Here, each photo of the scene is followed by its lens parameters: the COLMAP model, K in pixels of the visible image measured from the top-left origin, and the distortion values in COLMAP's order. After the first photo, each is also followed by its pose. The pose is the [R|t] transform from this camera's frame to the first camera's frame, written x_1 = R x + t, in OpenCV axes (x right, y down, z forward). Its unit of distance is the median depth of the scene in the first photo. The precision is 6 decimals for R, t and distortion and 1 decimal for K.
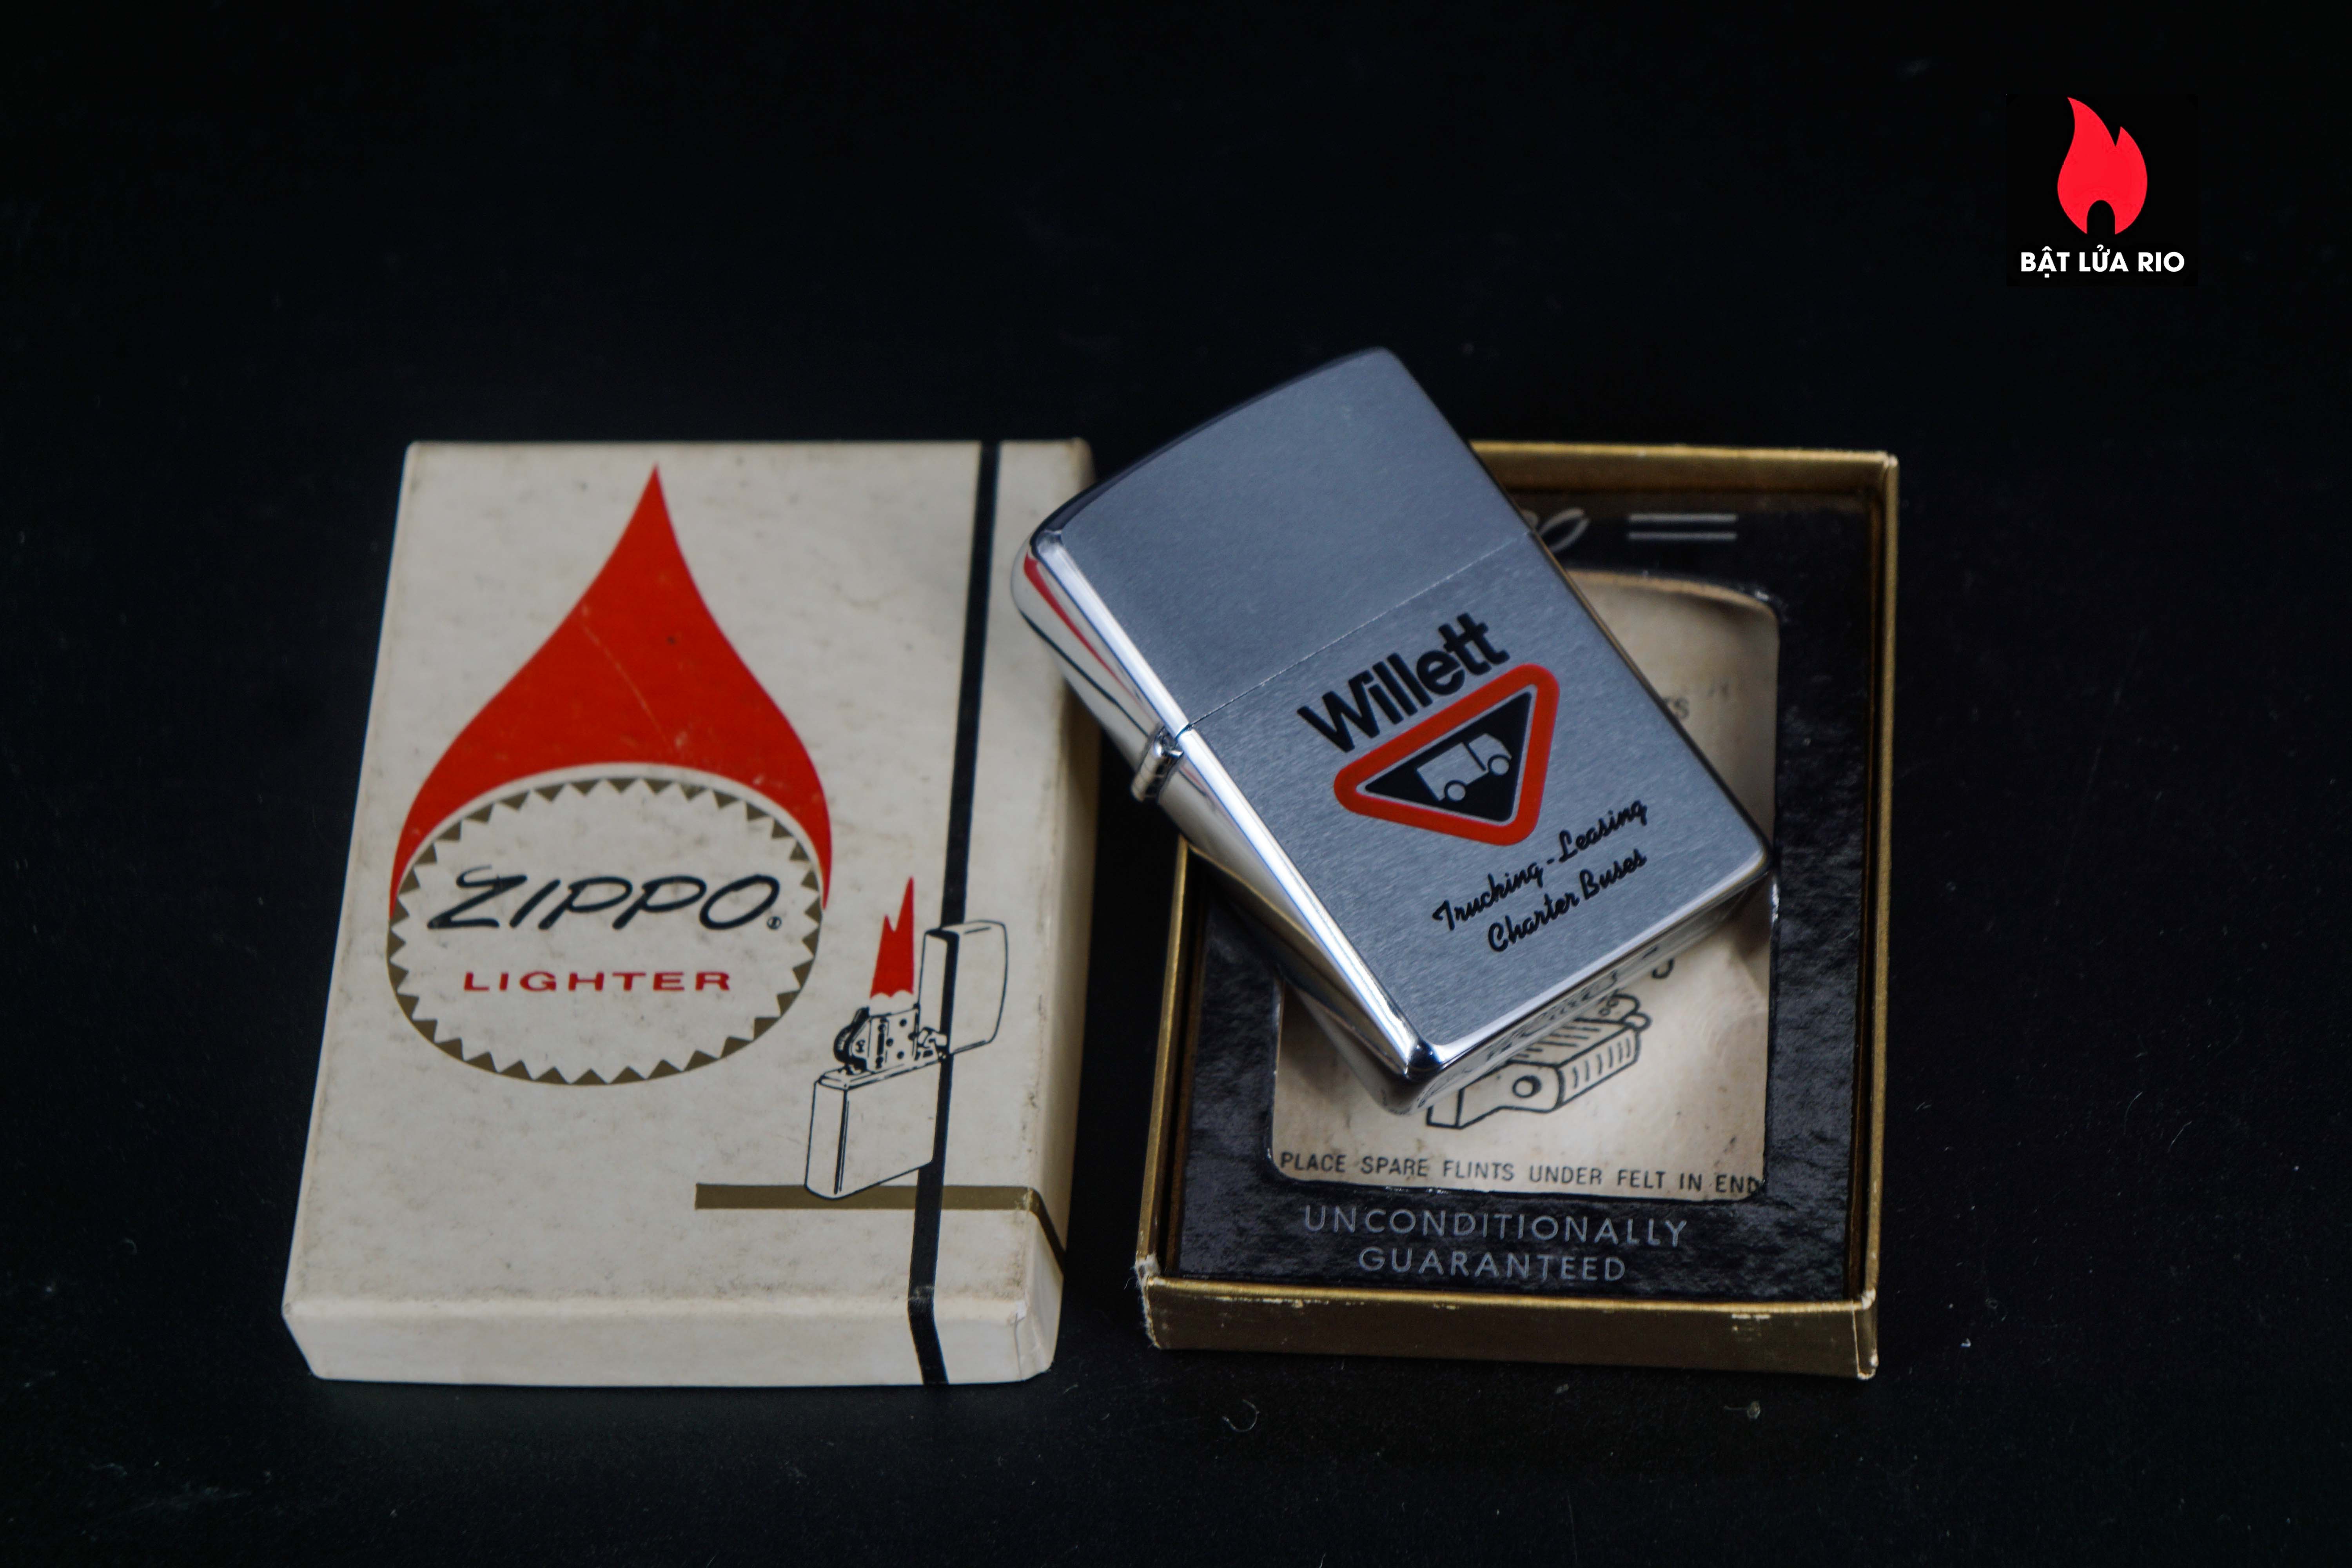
lens RADIAL K [[5760.0, 0, 1187.3], [0, 5760.0, 788.3], [0, 0, 1]] dist [0.442585, 0.000000]
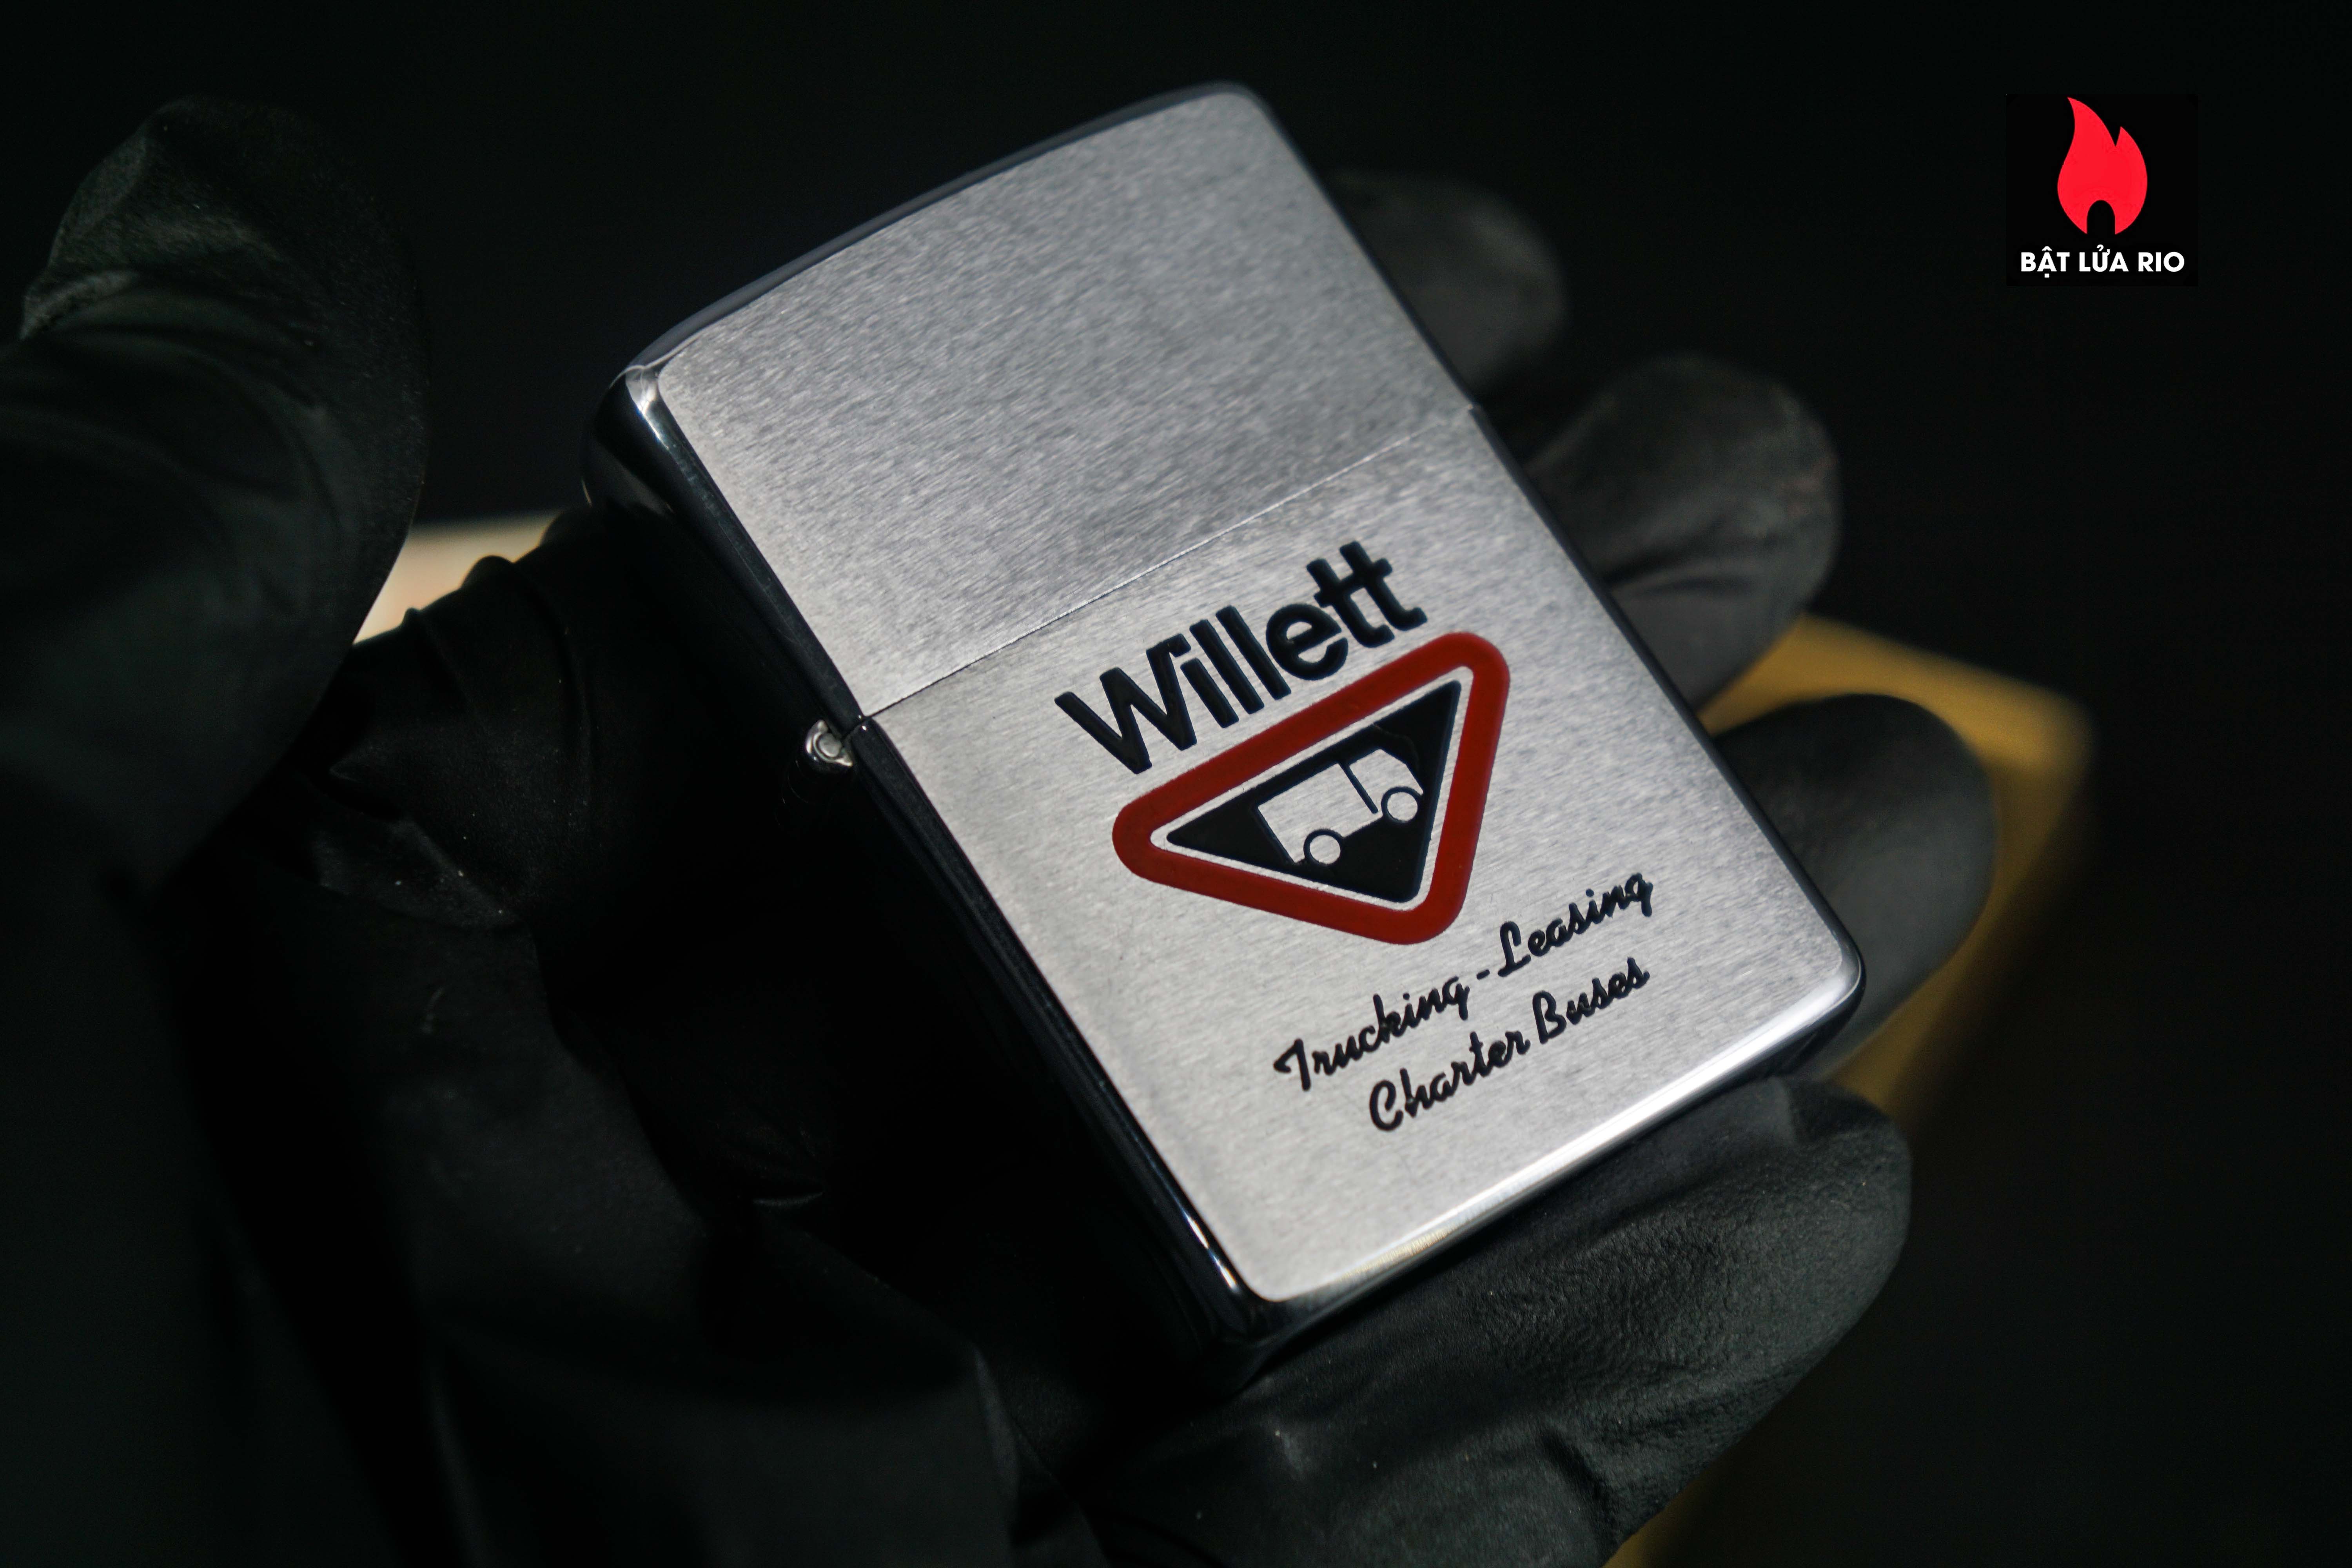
lens RADIAL K [[5760.0, 0, 1170.4], [0, 5760.0, 786.7], [0, 0, 1]] dist [0.442585, 0.000000]
pose [[0.999386, 0.034877, -0.003451, 0.032841], [-0.034834, 0.999324, 0.011775, -0.011881], [0.003860, -0.011648, 0.999925, 0.420215]]
